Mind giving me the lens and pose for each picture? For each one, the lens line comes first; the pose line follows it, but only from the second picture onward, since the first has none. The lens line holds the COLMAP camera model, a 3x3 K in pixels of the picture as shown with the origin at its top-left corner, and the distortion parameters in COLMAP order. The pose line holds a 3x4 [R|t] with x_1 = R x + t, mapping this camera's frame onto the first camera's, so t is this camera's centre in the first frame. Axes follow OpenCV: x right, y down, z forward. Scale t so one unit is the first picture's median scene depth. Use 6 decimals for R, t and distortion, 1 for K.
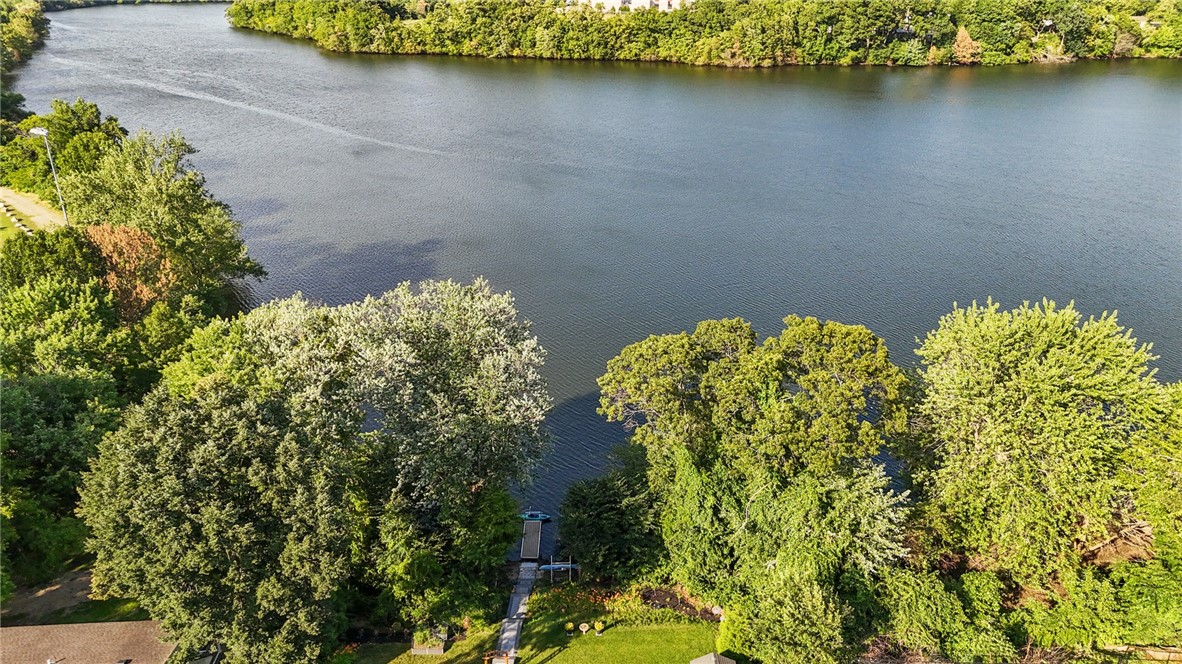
lens RADIAL K [[825.5, 0, 591.0], [0, 825.5, 332.0], [0, 0, 1]] dist [0.046666, 0.000325]
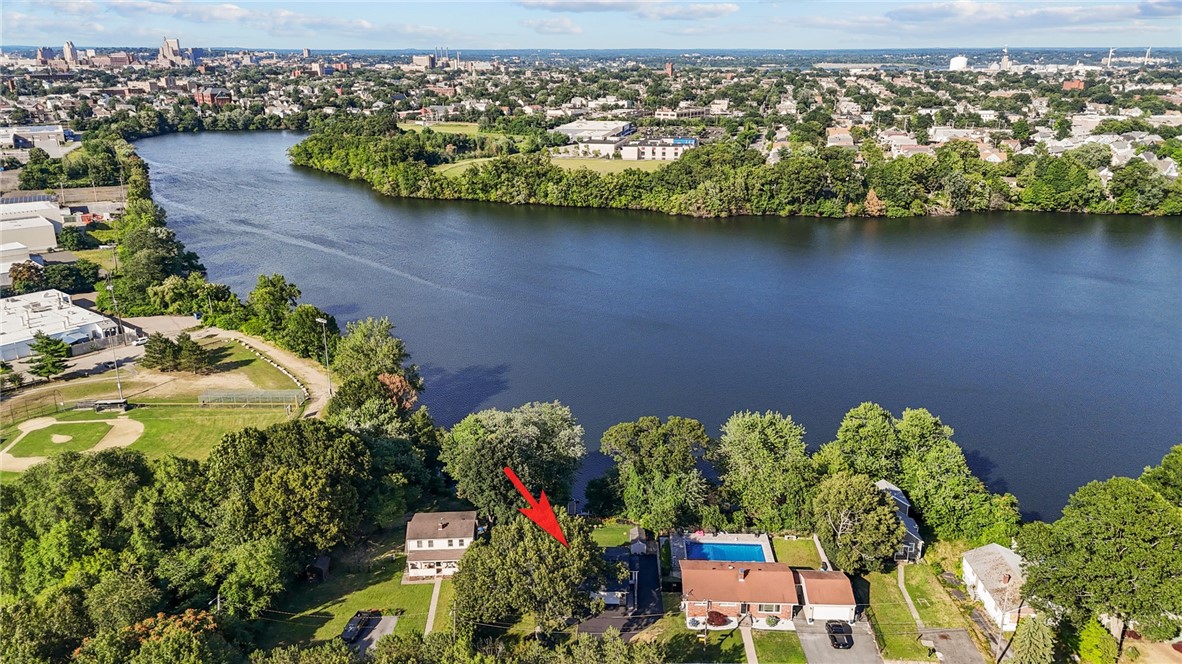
lens RADIAL K [[825.5, 0, 591.0], [0, 825.5, 332.0], [0, 0, 1]] dist [0.046666, 0.000325]
pose [[0.999966, 0.005038, 0.006518, -0.006808], [-0.004341, 0.994686, -0.102866, -0.002502], [-0.007002, 0.102834, 0.994674, -0.278668]]
